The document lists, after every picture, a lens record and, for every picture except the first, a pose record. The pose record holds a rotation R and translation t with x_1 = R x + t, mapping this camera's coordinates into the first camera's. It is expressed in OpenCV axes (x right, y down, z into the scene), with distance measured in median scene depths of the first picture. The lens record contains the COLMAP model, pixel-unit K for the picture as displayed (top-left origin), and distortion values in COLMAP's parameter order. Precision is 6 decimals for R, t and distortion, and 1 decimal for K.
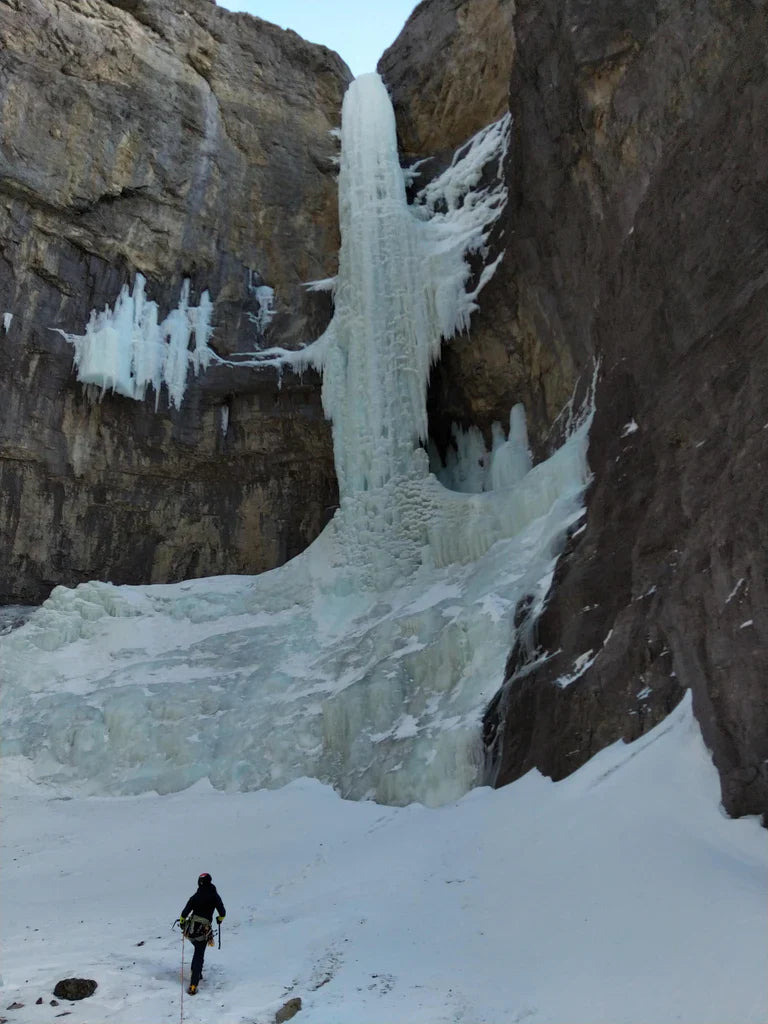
lens RADIAL K [[852.5, 0, 384.0], [0, 852.5, 512.0], [0, 0, 1]] dist [0.003699, 0.008083]
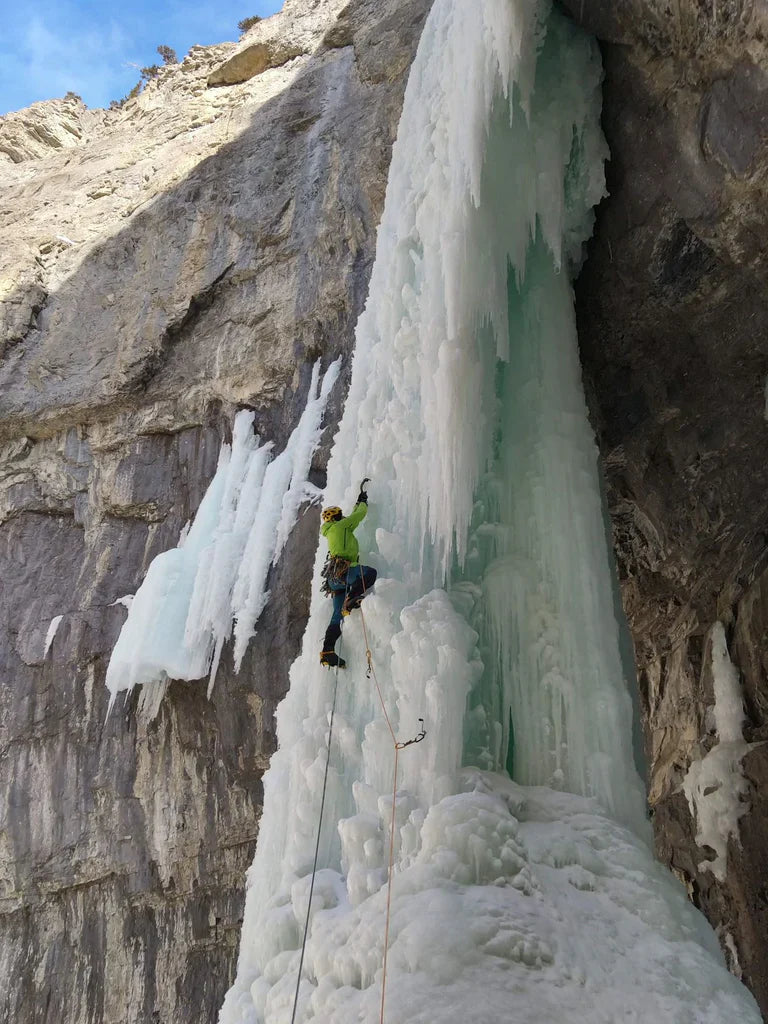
lens RADIAL K [[852.5, 0, 384.2], [0, 852.5, 511.9], [0, 0, 1]] dist [0.003699, 0.008083]
pose [[0.507220, -0.455166, -0.731814, 0.132198], [0.394842, 0.877523, -0.272128, -0.043421], [0.766047, -0.150923, 0.624816, 0.766551]]
